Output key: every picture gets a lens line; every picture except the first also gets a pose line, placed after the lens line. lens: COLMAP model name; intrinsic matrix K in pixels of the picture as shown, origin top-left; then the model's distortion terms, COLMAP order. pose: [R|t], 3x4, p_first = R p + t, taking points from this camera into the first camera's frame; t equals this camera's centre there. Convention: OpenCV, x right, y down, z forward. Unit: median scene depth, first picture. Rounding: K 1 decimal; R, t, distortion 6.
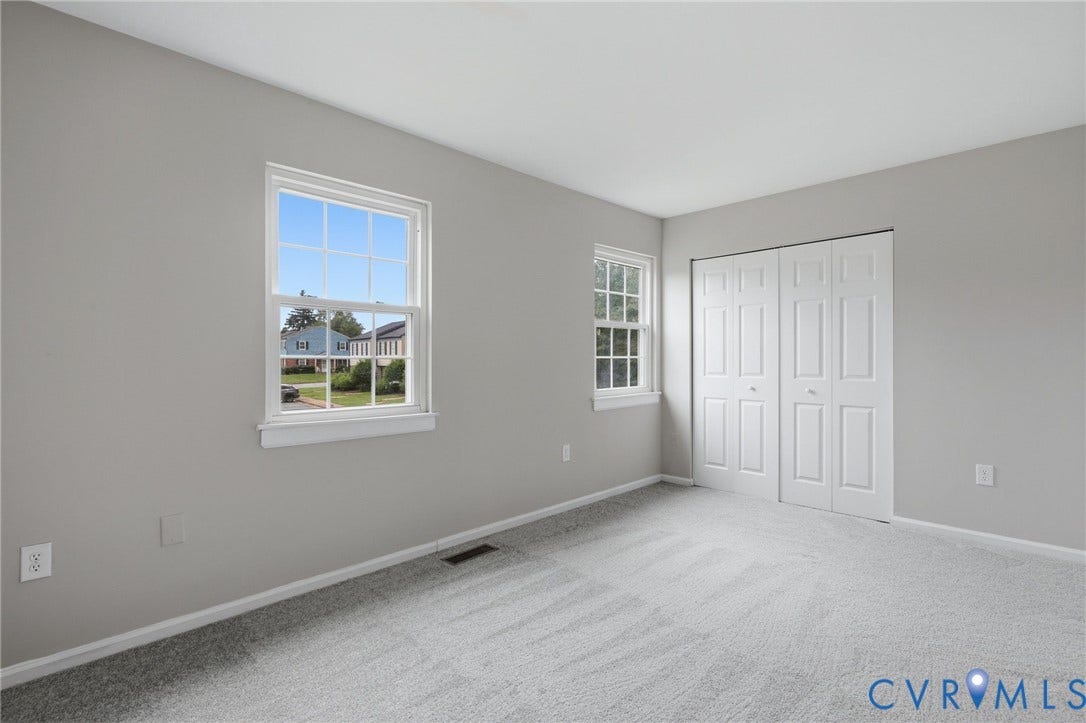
lens RADIAL K [[506.3, 0, 543.0], [0, 506.3, 361.5], [0, 0, 1]] dist [0.001857, 0.000264]
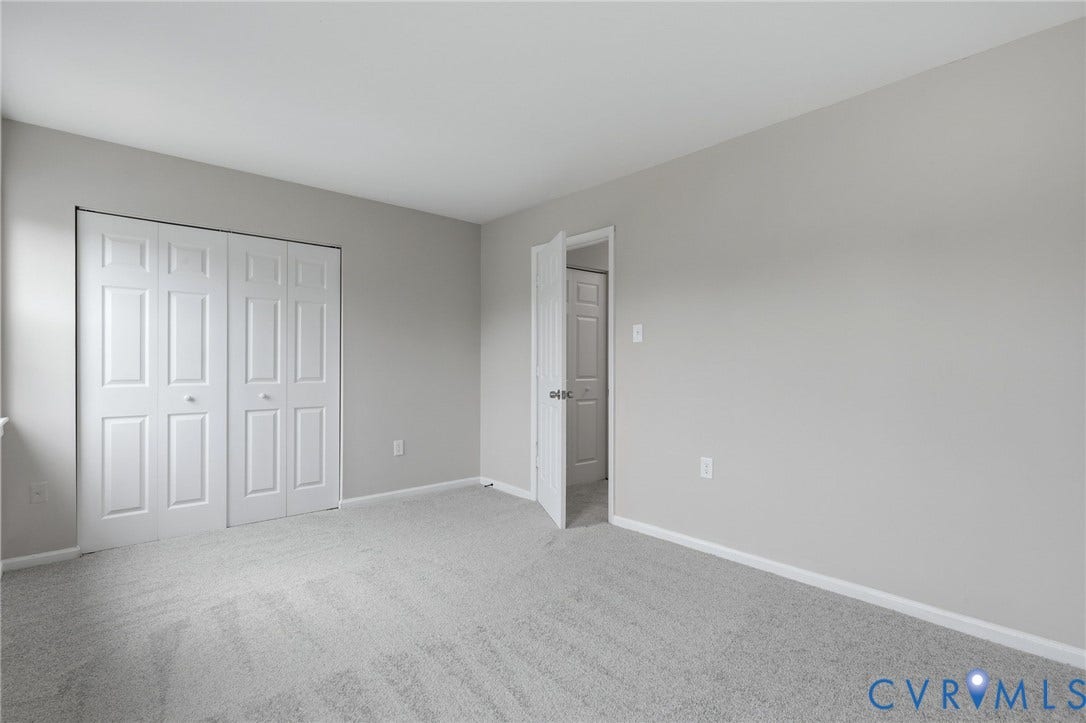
lens RADIAL K [[514.4, 0, 543.0], [0, 514.4, 361.5], [0, 0, 1]] dist [-0.000265, -0.000400]
pose [[0.053577, 0.004326, 0.998554, -0.381956], [0.000995, 0.999990, -0.004386, -0.000674], [-0.998563, 0.001228, 0.053572, 0.425653]]
